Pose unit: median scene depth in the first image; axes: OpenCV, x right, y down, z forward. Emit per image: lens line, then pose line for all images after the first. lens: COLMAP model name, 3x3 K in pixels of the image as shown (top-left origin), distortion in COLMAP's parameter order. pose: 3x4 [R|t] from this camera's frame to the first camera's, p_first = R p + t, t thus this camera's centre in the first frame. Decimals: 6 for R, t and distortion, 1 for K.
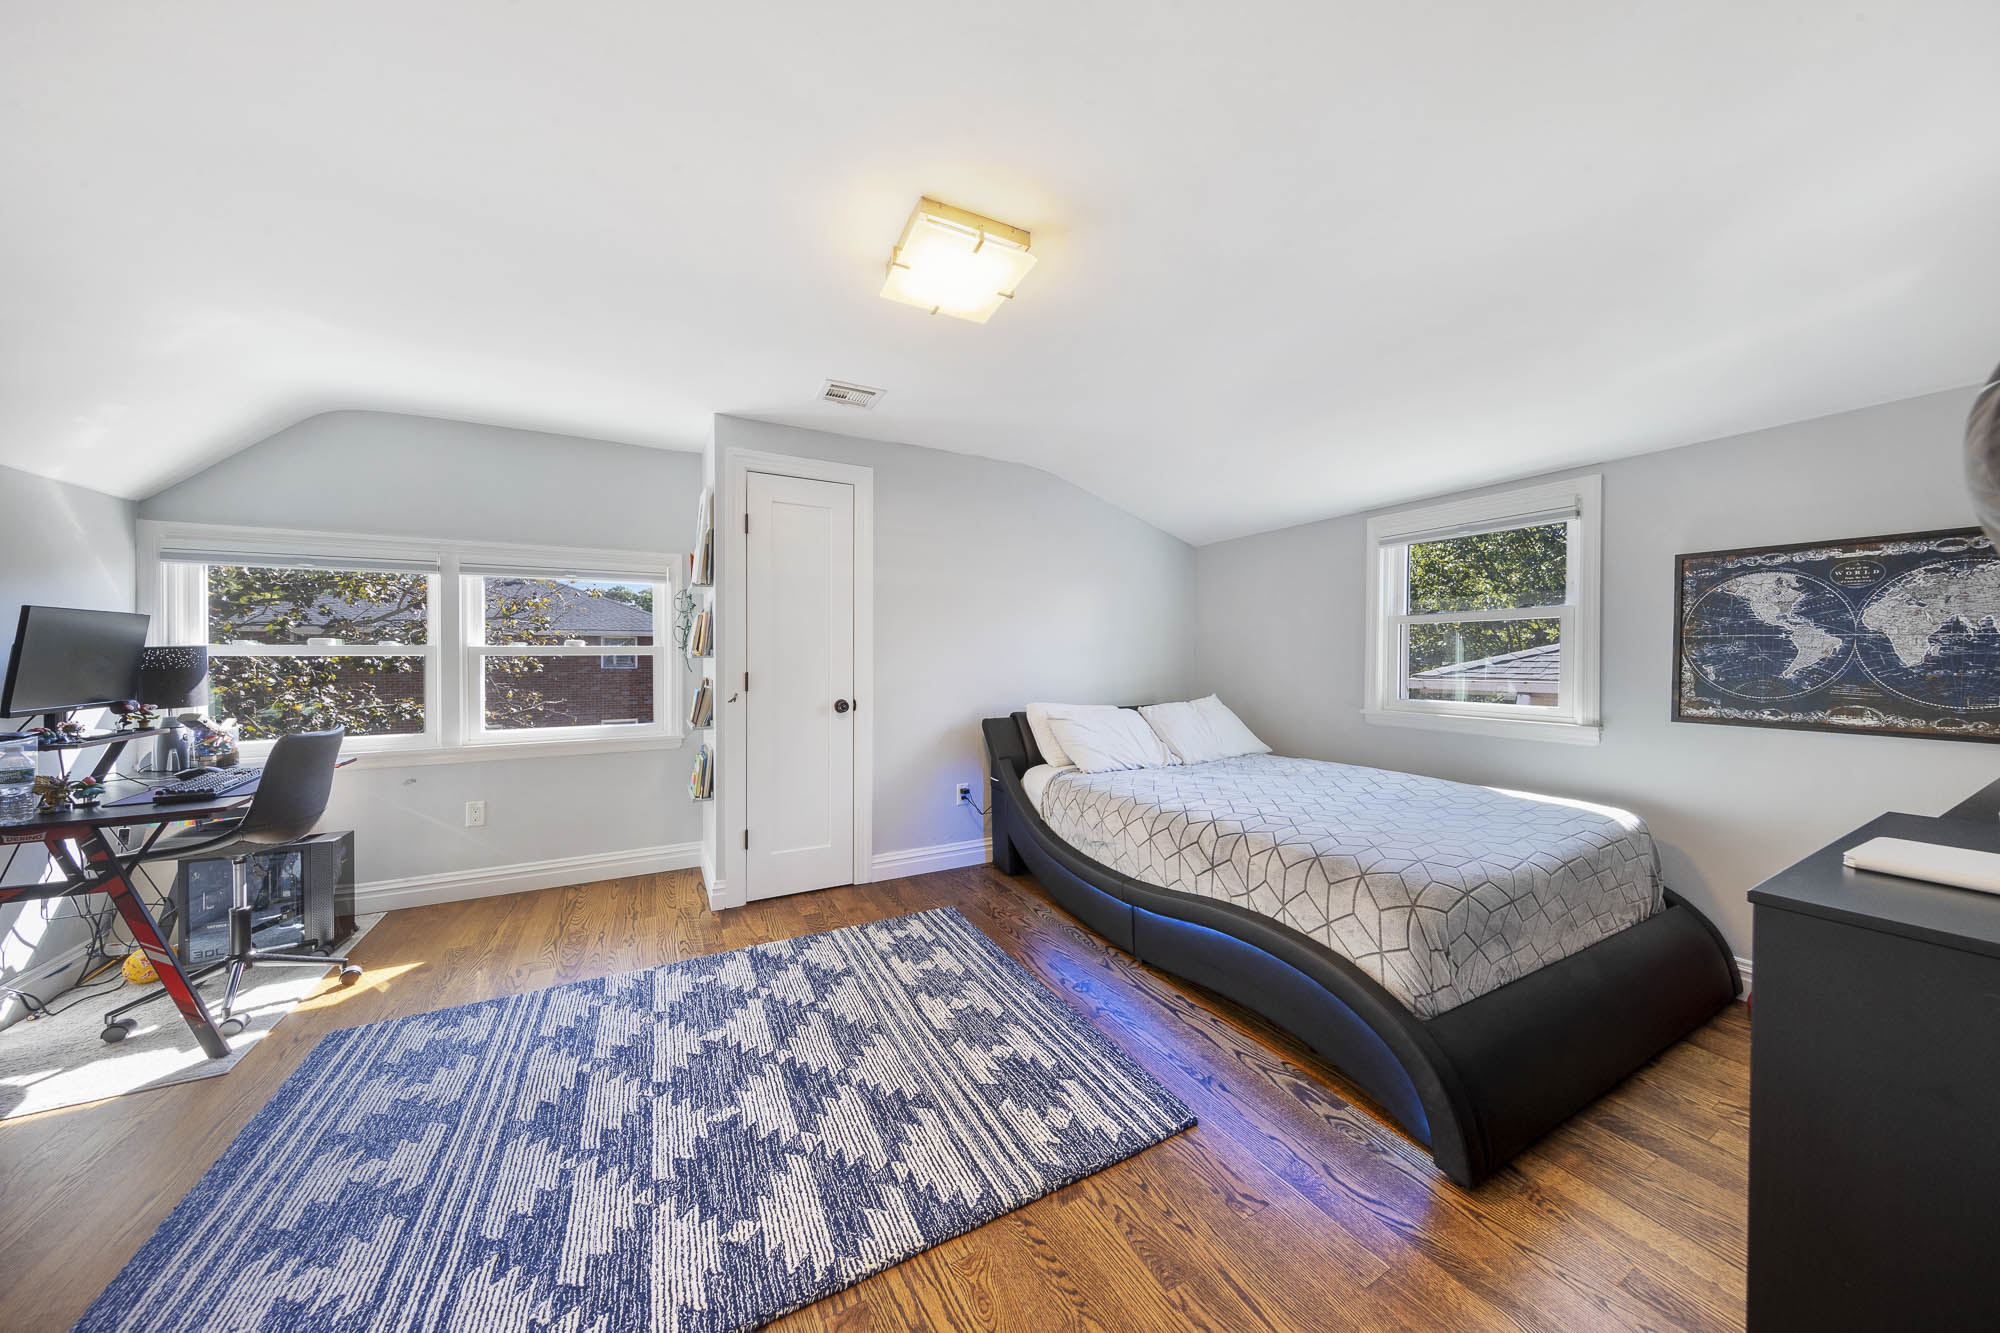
lens RADIAL K [[635.9, 0, 998.3], [0, 635.9, 650.0], [0, 0, 1]] dist [-0.000391, -0.000263]
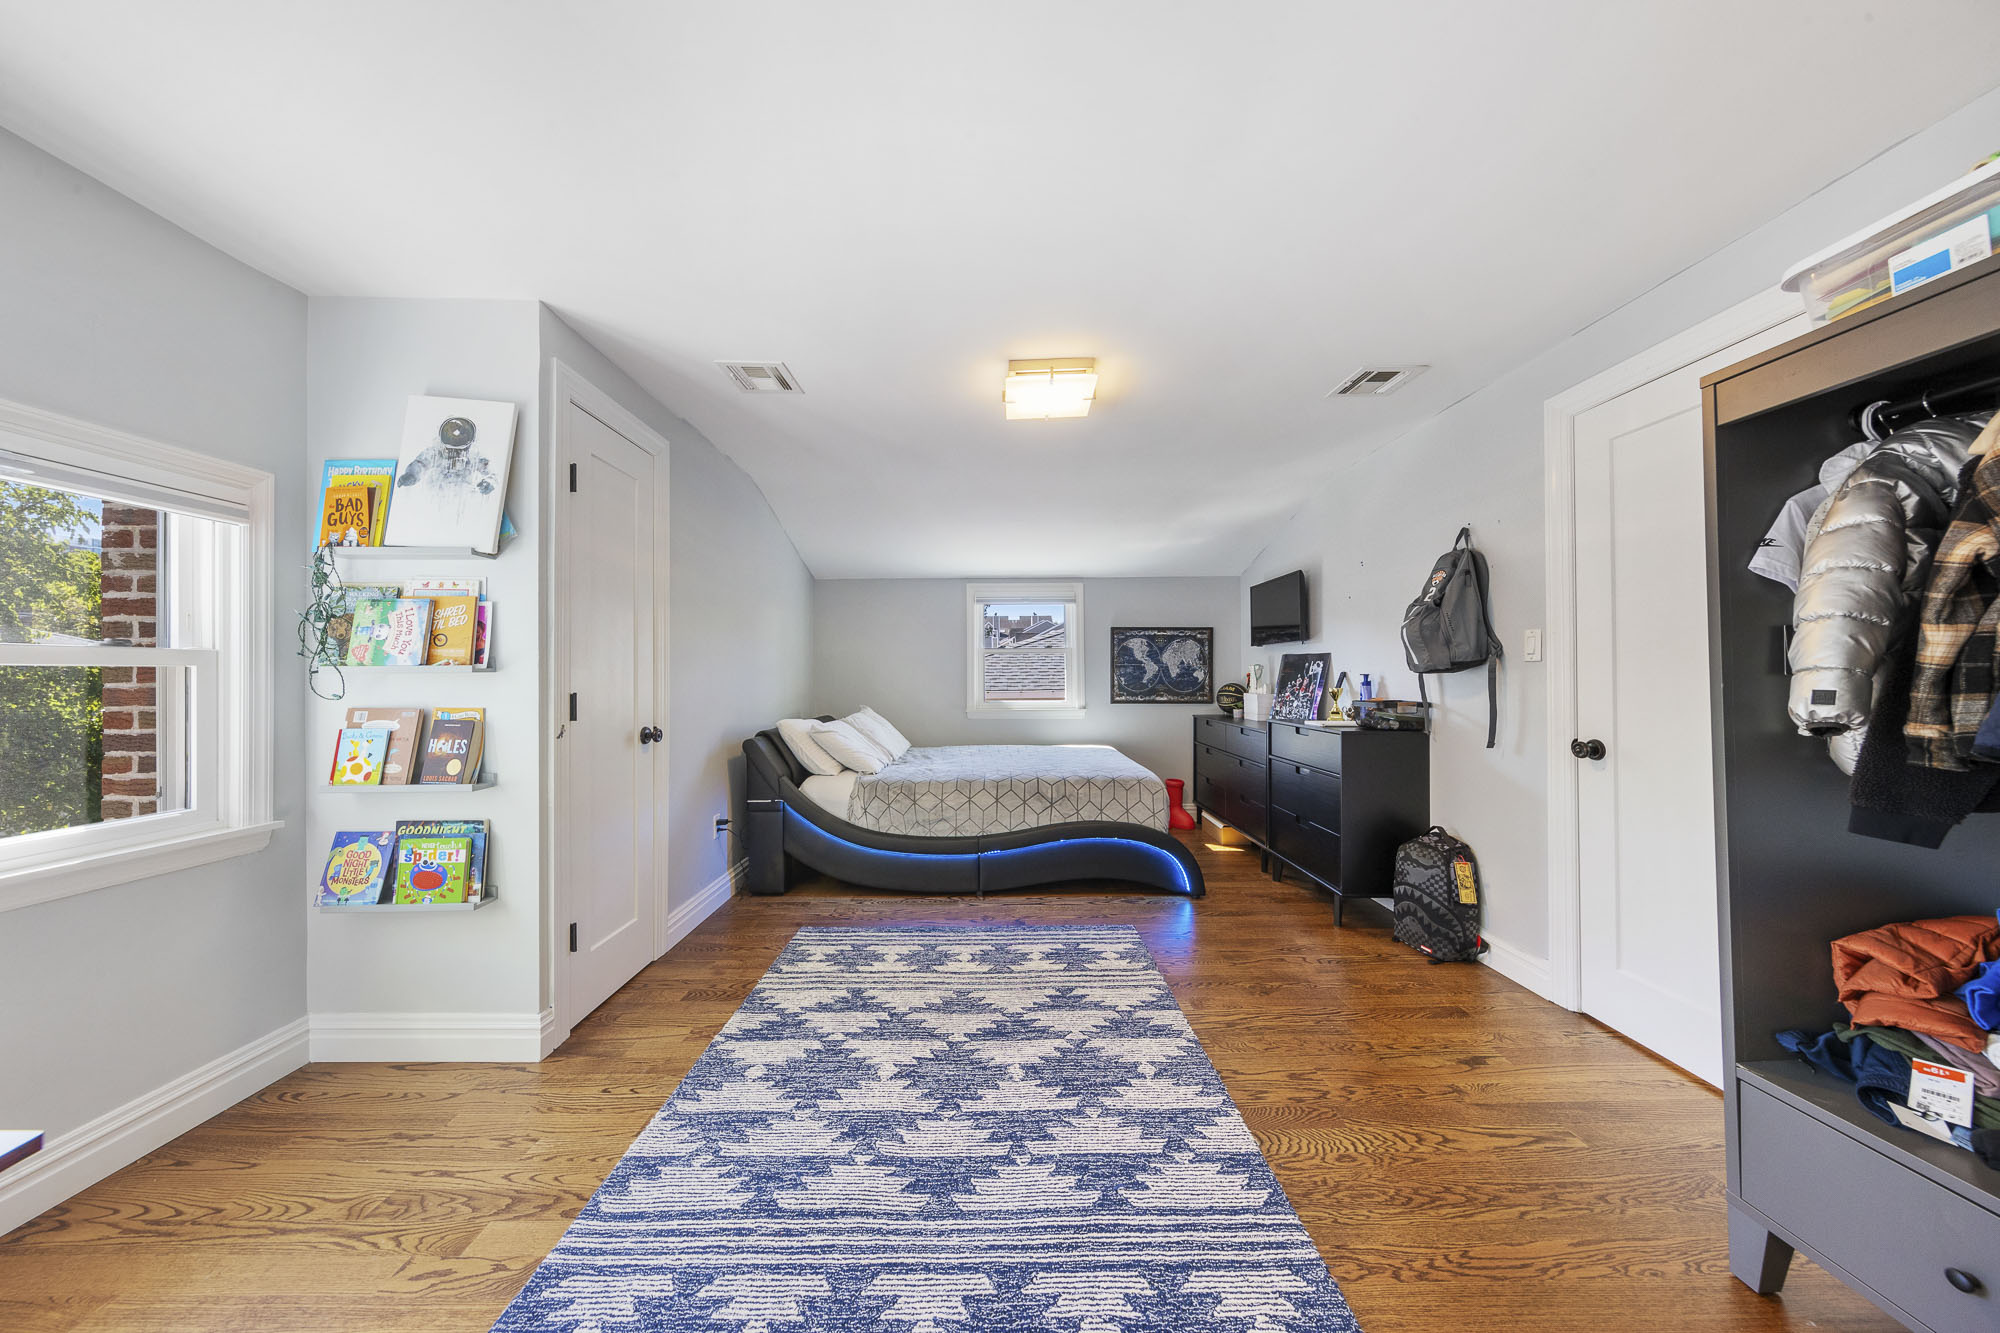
lens RADIAL K [[628.0, 0, 1000.0], [0, 628.0, 666.5], [0, 0, 1]] dist [0.000164, -0.000097]
pose [[0.458482, 0.016828, 0.888544, -1.169258], [-0.000430, 0.999825, -0.018714, 0.029690], [-0.888704, 0.008198, 0.458409, 0.415873]]
